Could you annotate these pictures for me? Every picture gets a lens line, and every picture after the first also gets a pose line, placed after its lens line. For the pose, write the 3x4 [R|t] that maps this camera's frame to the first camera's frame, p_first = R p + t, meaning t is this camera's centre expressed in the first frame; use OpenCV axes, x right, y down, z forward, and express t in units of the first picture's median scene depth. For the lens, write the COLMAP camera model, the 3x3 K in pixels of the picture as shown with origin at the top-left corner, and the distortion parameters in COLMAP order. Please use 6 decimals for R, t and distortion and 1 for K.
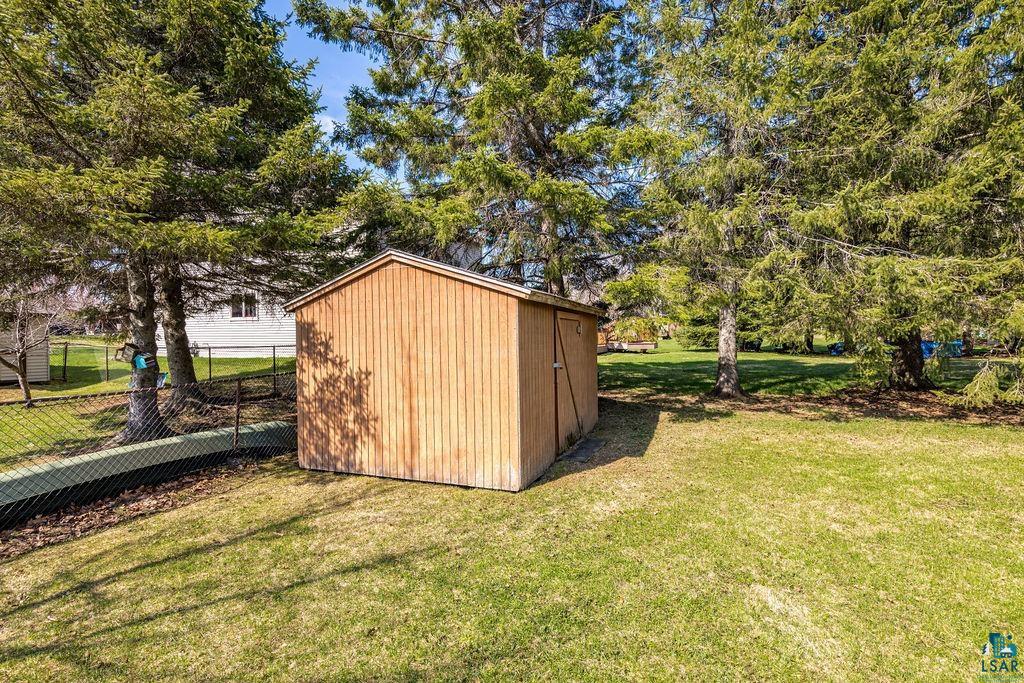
lens RADIAL K [[491.6, 0, 512.0], [0, 491.6, 341.5], [0, 0, 1]] dist [-0.000987, 0.001120]
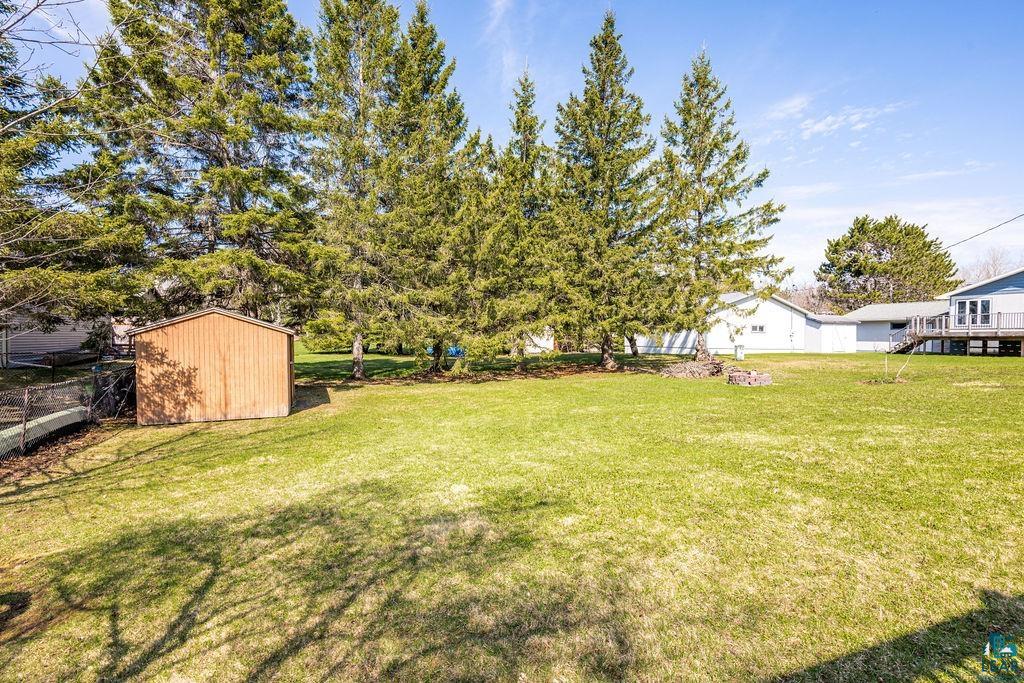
lens RADIAL K [[504.1, 0, 512.0], [0, 504.1, 341.5], [0, 0, 1]] dist [-0.005477, -0.000252]
pose [[0.725387, 0.003212, 0.688334, -0.716591], [-0.001522, 0.999994, -0.003062, -0.037729], [-0.688340, 0.001174, 0.725388, -1.231211]]
